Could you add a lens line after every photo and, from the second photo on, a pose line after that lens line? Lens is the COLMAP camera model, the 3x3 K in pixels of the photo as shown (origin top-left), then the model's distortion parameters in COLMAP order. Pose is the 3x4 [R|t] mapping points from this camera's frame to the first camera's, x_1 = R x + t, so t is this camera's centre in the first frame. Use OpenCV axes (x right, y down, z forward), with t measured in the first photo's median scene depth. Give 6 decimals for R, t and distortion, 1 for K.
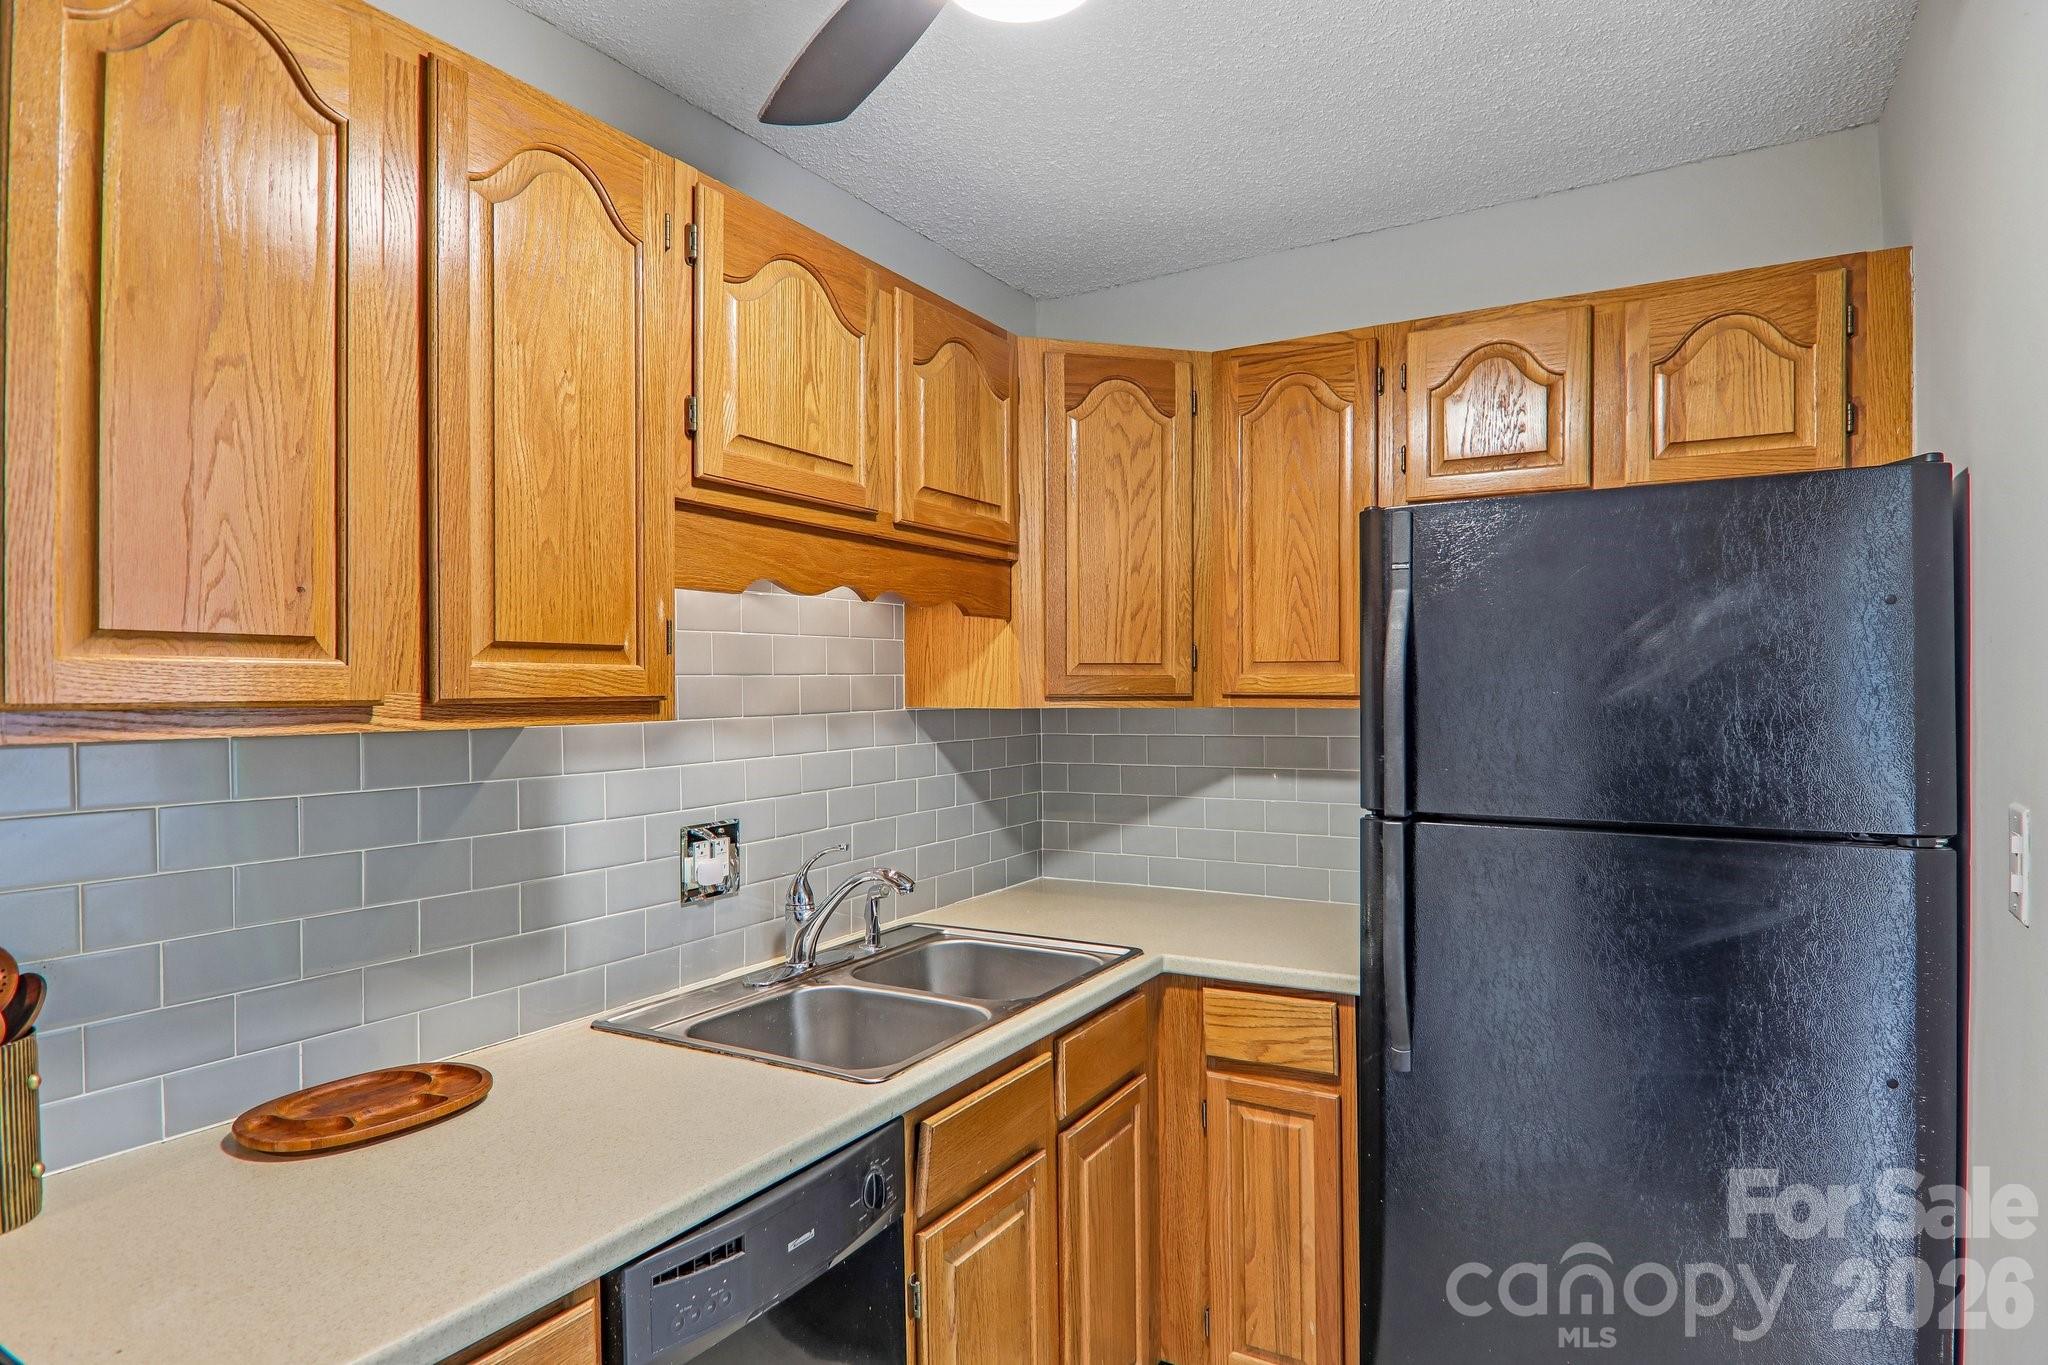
lens RADIAL K [[1147.0, 0, 1021.8], [0, 1147.0, 697.2], [0, 0, 1]] dist [0.005663, -0.020869]
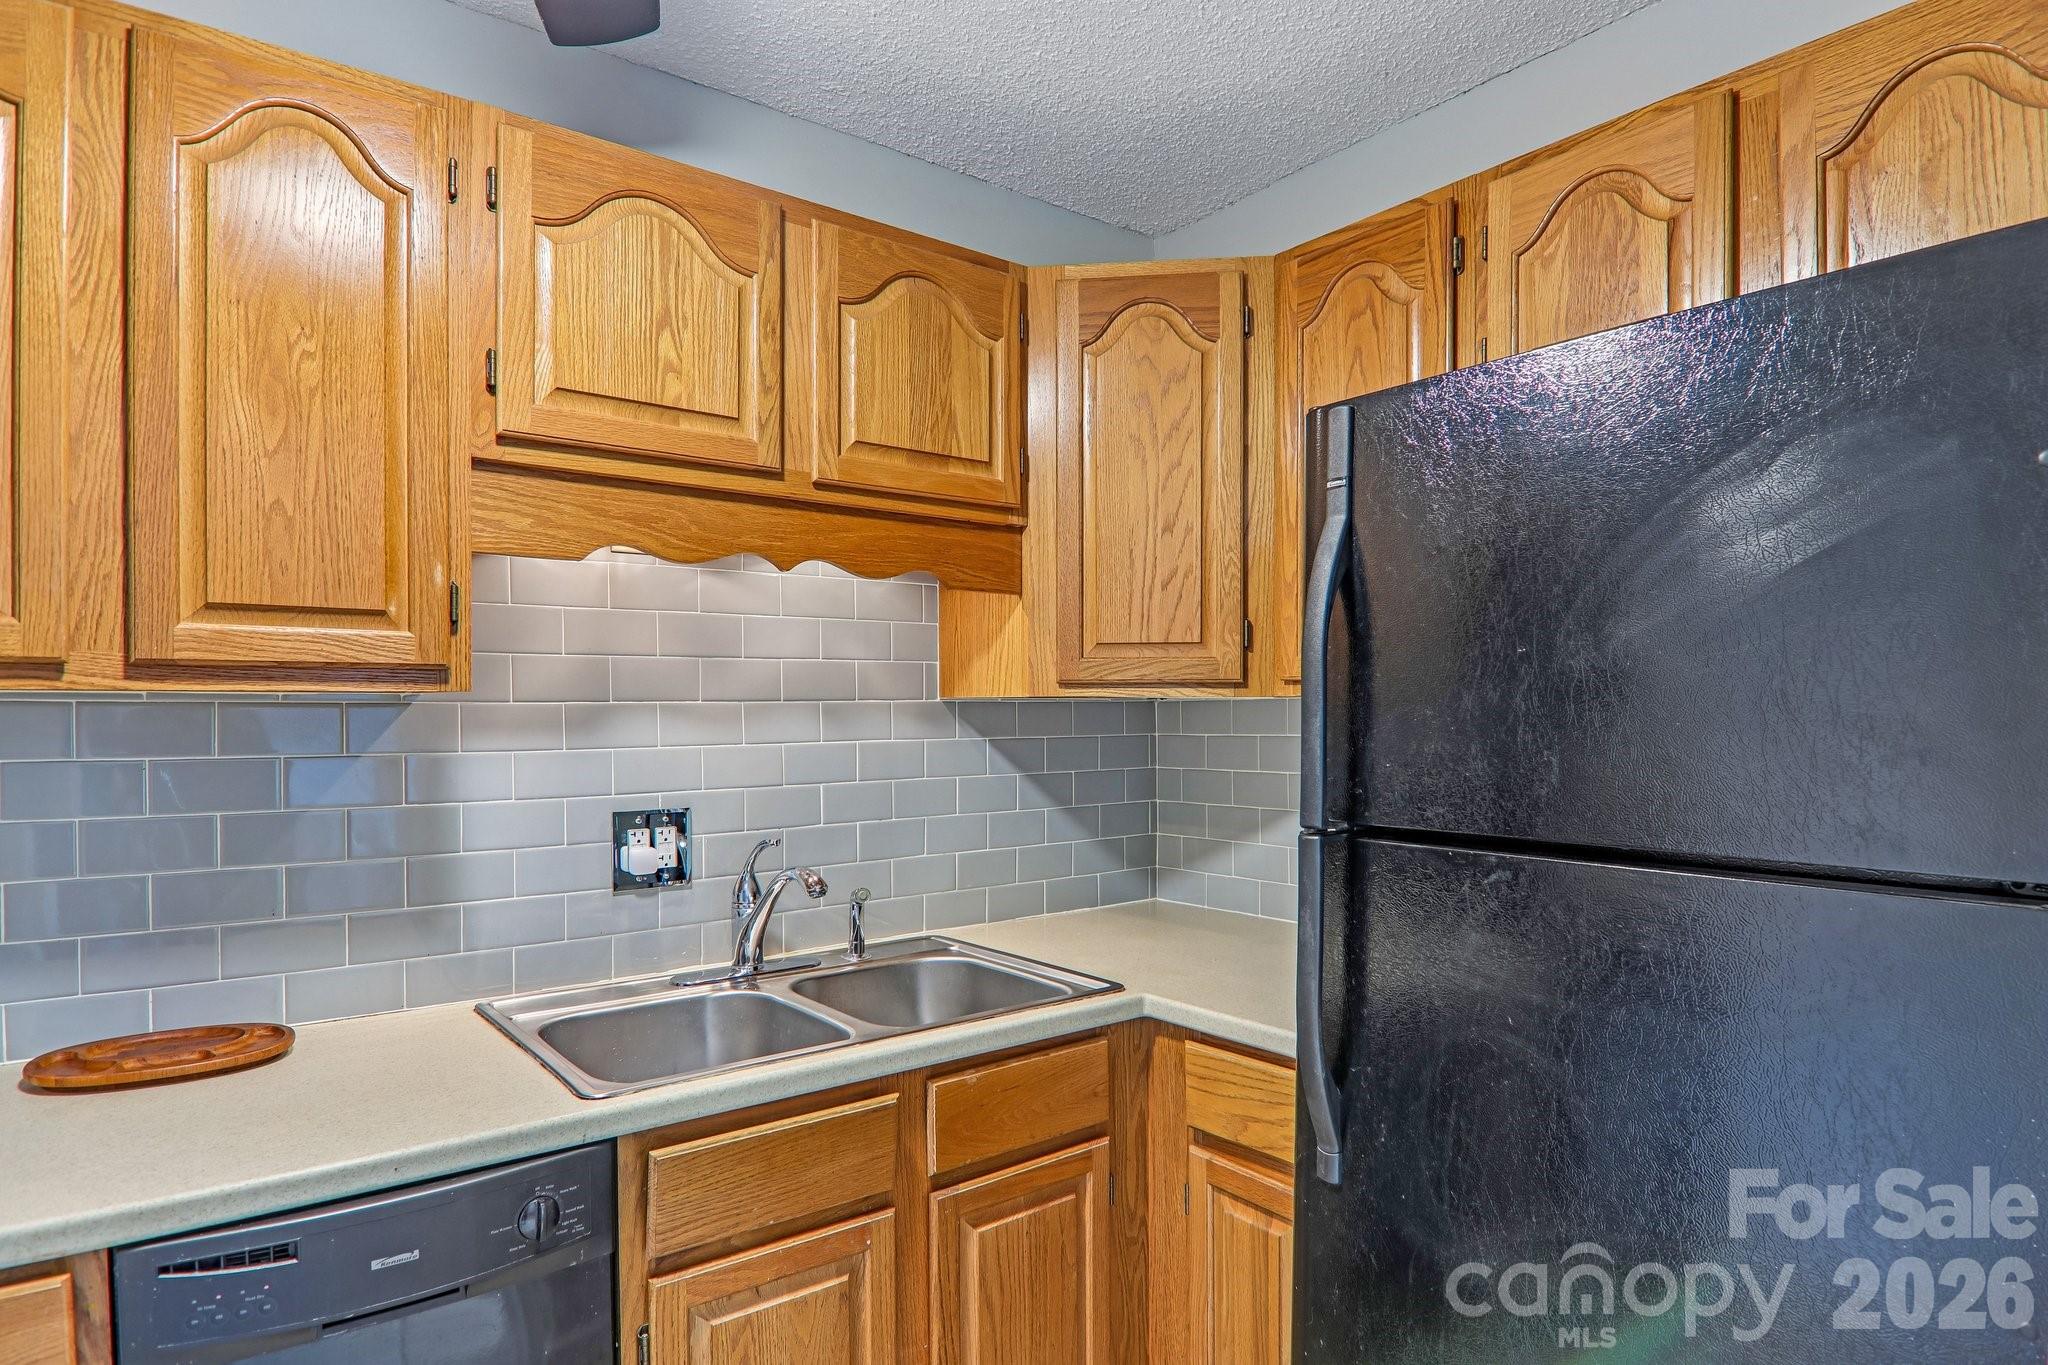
lens RADIAL K [[1148.0, 0, 1022.9], [0, 1148.0, 721.5], [0, 0, 1]] dist [0.003684, -0.019251]
pose [[0.926673, 0.005752, -0.375825, 0.381126], [-0.005700, 0.999983, 0.001250, 0.032815], [0.375826, 0.000984, 0.926690, 0.231536]]
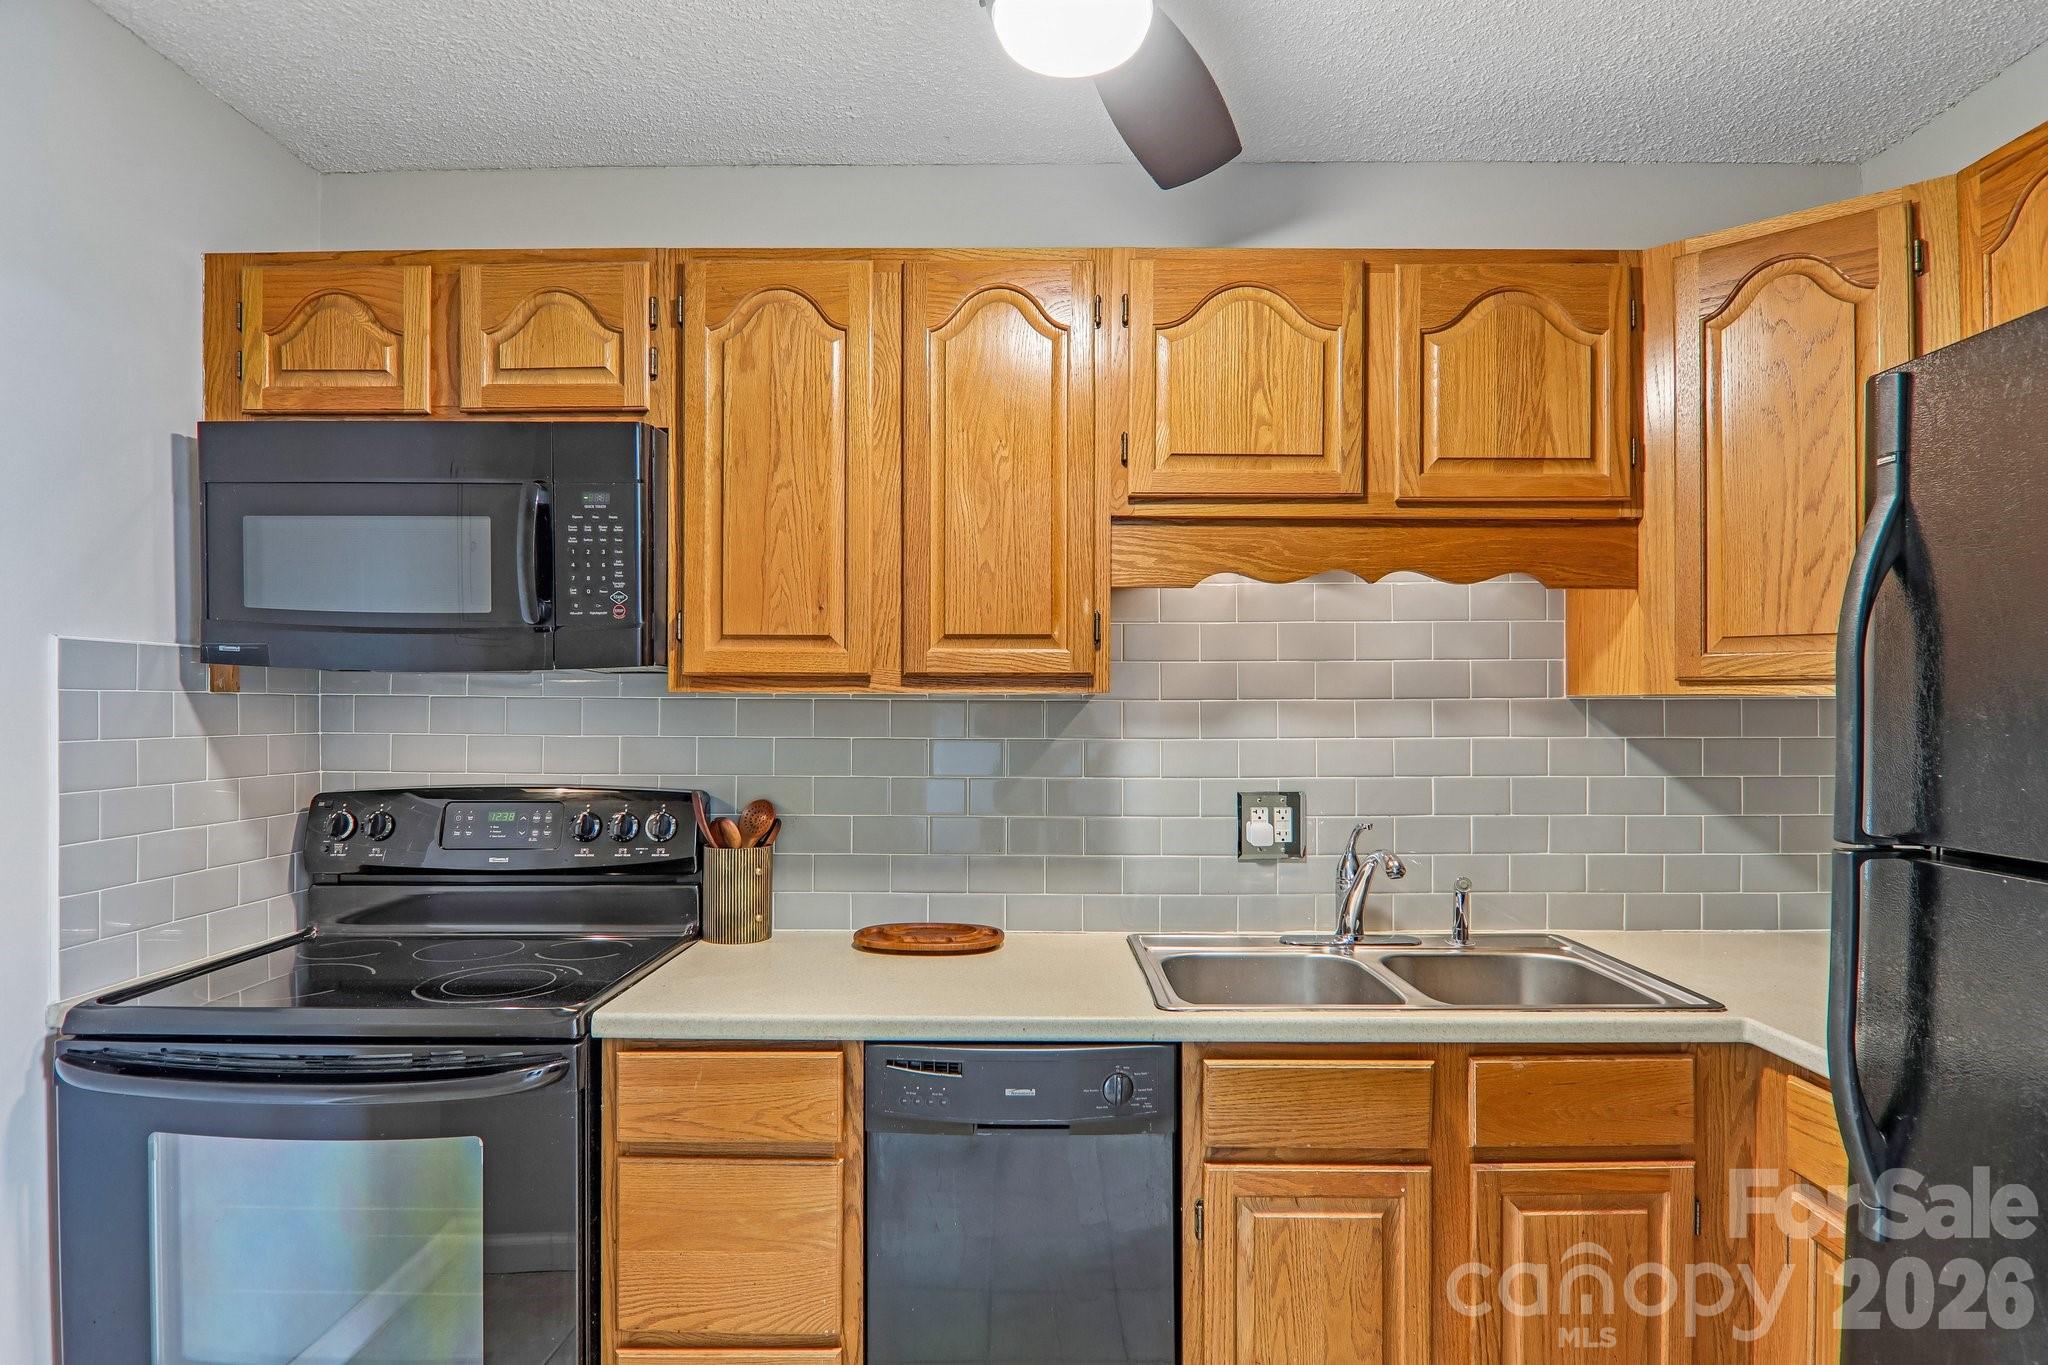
lens RADIAL K [[1139.9, 0, 1020.3], [0, 1139.9, 697.0], [0, 0, 1]] dist [0.004483, -0.018663]
pose [[0.496029, -0.000131, -0.868306, 0.584634], [-0.013316, 0.999881, -0.007757, 0.028545], [0.868204, 0.015410, 0.495968, 0.235282]]
